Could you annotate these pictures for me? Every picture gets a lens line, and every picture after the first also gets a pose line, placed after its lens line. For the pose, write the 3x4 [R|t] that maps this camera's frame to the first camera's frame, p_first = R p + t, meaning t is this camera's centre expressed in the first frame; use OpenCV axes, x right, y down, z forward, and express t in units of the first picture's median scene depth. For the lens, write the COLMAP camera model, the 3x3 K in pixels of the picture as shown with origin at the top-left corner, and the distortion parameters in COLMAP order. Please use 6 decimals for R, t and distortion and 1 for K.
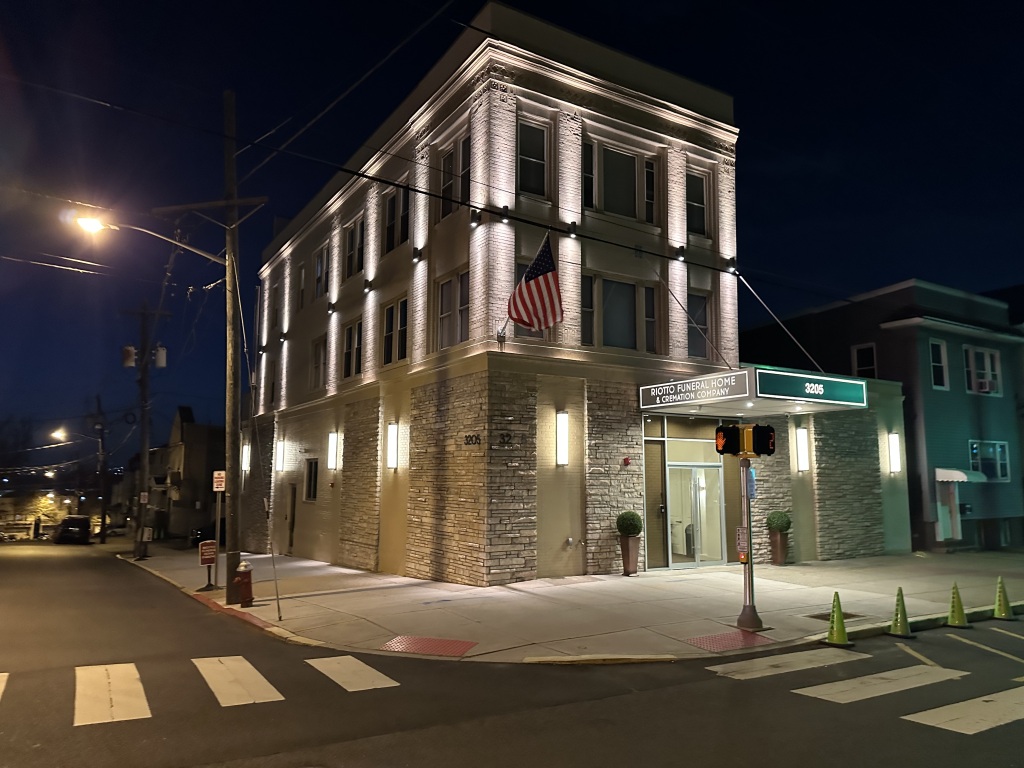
lens RADIAL K [[729.2, 0, 492.7], [0, 729.2, 383.4], [0, 0, 1]] dist [0.153606, -0.247537]
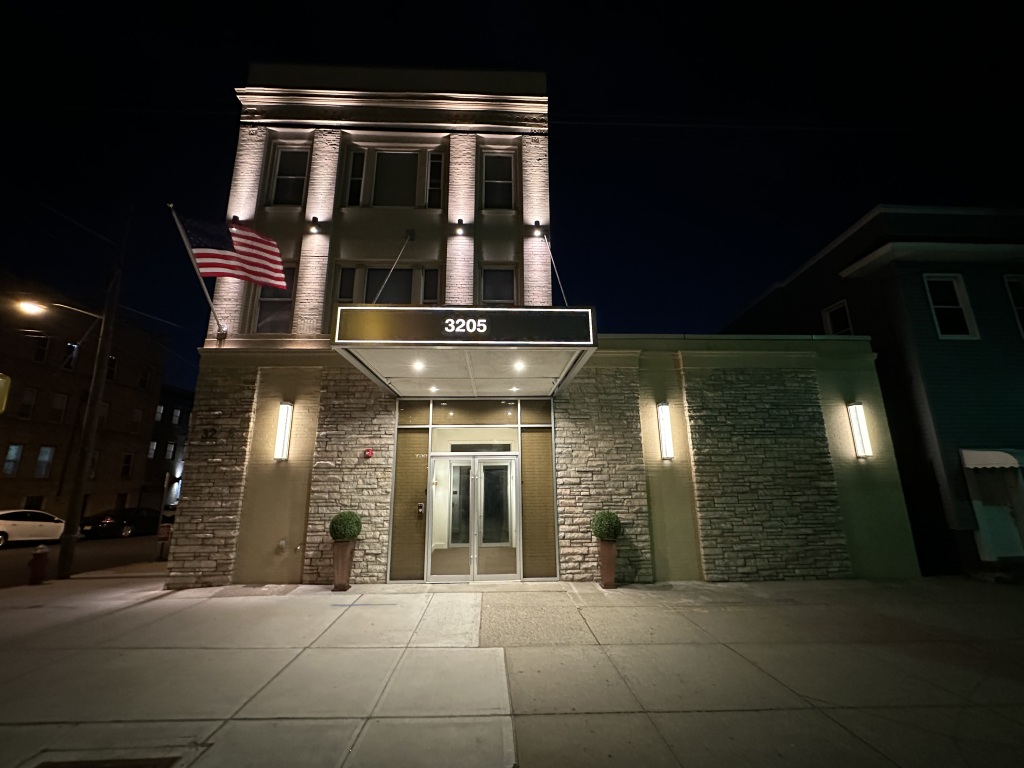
lens RADIAL K [[408.7, 0, 512.0], [0, 408.7, 384.0], [0, 0, 1]] dist [-0.002402, -0.000426]
pose [[0.871063, -0.124548, -0.475117, 0.572268], [0.072951, 0.989393, -0.125615, 0.096736], [0.485723, 0.074758, 0.870910, 0.639172]]
